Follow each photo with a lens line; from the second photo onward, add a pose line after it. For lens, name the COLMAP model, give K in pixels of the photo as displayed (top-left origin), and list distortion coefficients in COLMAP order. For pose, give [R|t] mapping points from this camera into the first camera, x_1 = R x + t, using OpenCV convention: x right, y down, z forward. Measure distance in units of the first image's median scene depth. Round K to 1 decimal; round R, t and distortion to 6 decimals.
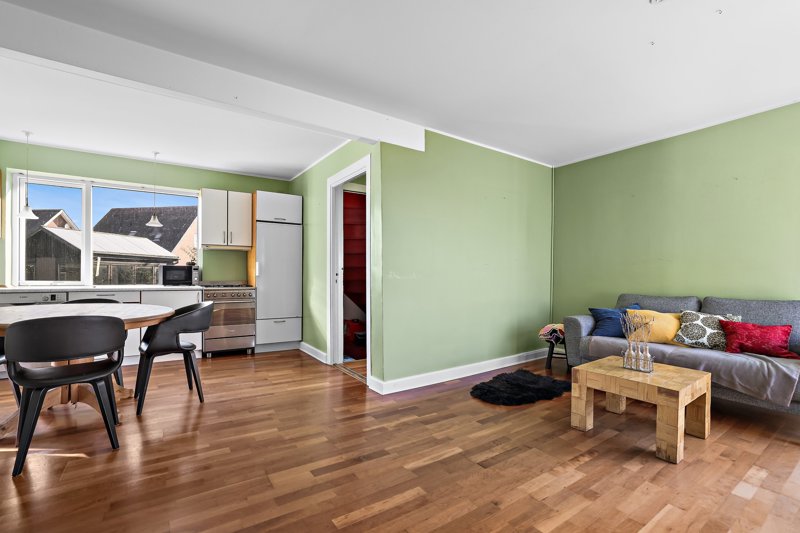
lens RADIAL K [[353.6, 0, 402.4], [0, 353.6, 277.4], [0, 0, 1]] dist [-0.028672, 0.007003]
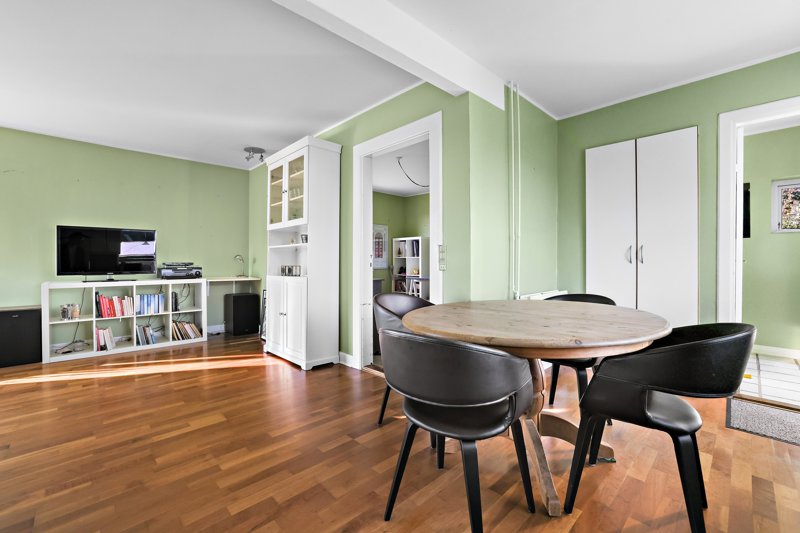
lens RADIAL K [[353.6, 0, 395.7], [0, 353.6, 260.6], [0, 0, 1]] dist [-0.028672, 0.007003]
pose [[-0.991193, -0.008520, -0.132151, -0.499383], [-0.009233, 0.999946, 0.004782, -0.013479], [0.132103, 0.005960, -0.991218, 1.422714]]
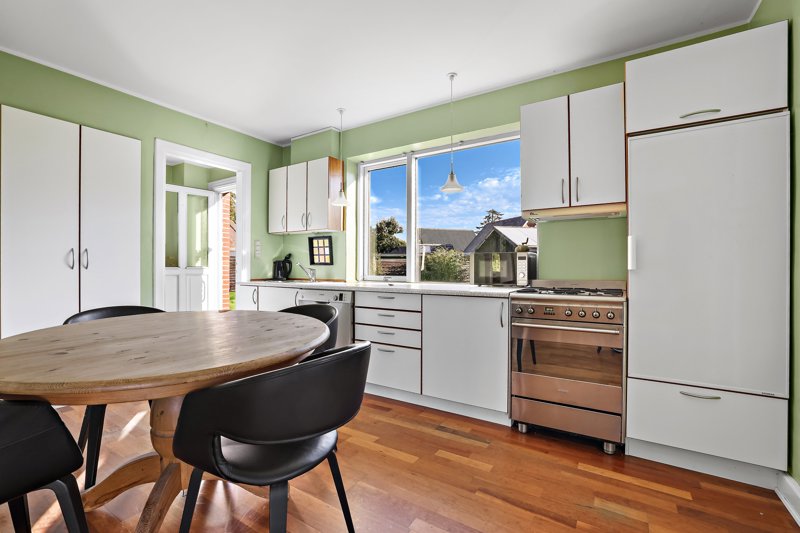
lens RADIAL K [[353.6, 0, 400.0], [0, 353.6, 269.6], [0, 0, 1]] dist [-0.028672, 0.007003]
pose [[0.384551, -0.000954, -0.923103, -0.222669], [-0.002233, 0.999996, -0.001964, -0.006155], [0.923101, 0.002817, 0.384547, 0.933135]]
